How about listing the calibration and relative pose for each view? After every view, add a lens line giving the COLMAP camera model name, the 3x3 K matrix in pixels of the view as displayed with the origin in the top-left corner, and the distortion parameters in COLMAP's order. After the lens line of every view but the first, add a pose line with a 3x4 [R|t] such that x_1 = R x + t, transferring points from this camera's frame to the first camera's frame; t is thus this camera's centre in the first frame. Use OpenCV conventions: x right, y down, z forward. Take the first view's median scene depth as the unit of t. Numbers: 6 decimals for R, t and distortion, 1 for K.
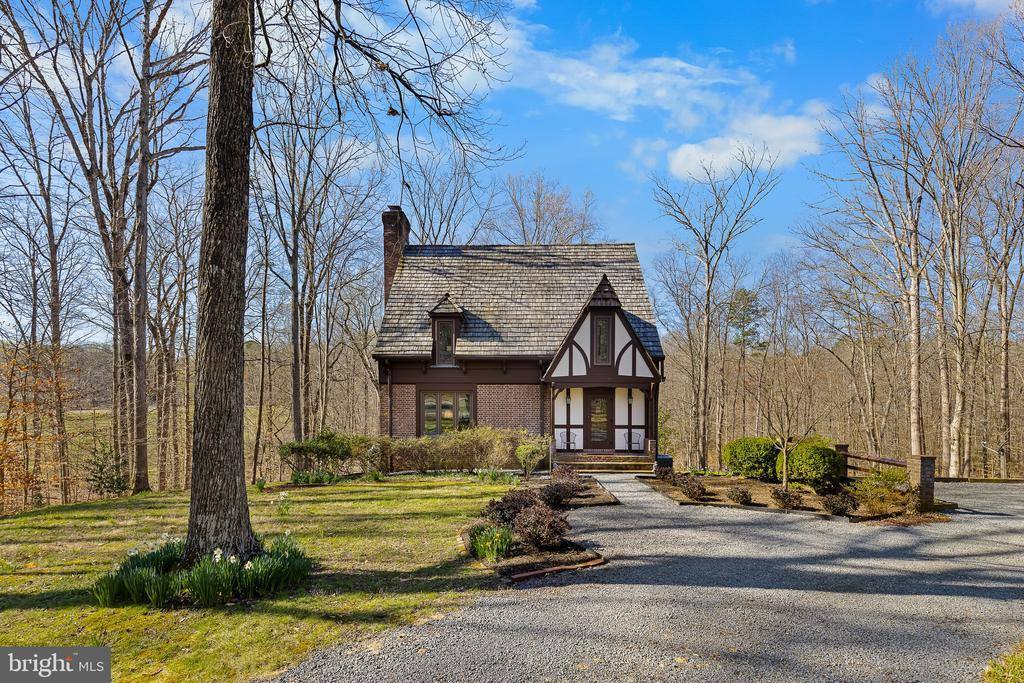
lens RADIAL K [[464.2, 0, 506.8], [0, 464.2, 346.6], [0, 0, 1]] dist [0.003770, -0.000014]
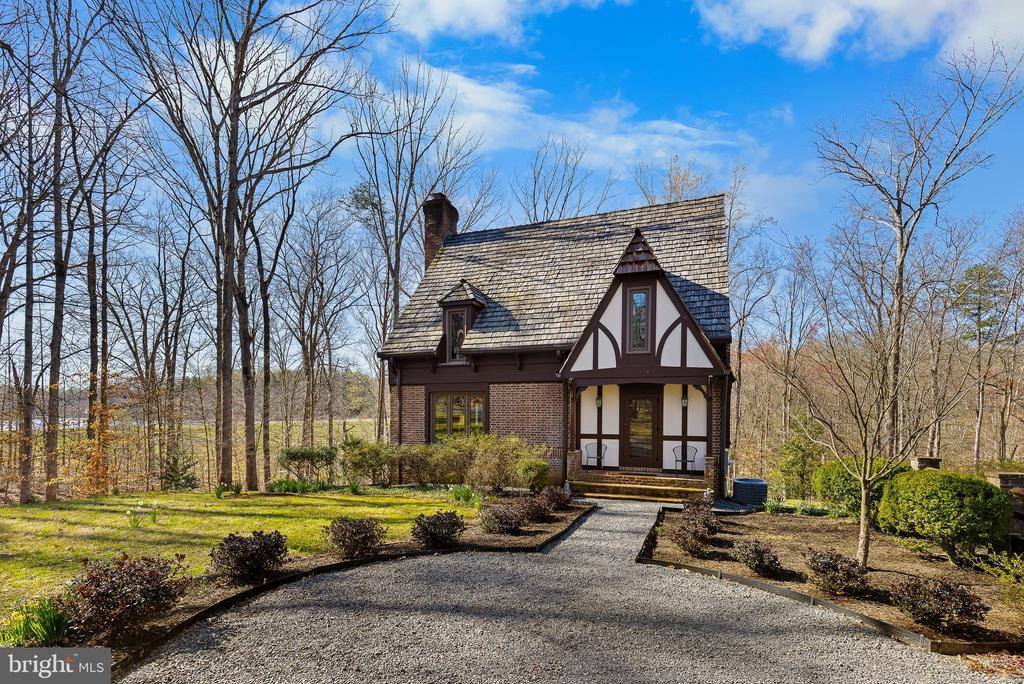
lens RADIAL K [[468.5, 0, 509.3], [0, 468.5, 371.8], [0, 0, 1]] dist [0.010663, -0.000140]
pose [[0.945501, -0.027605, -0.324448, 0.245059], [0.035076, 0.999237, 0.017202, 0.047649], [0.323725, -0.027645, 0.945747, 0.226117]]
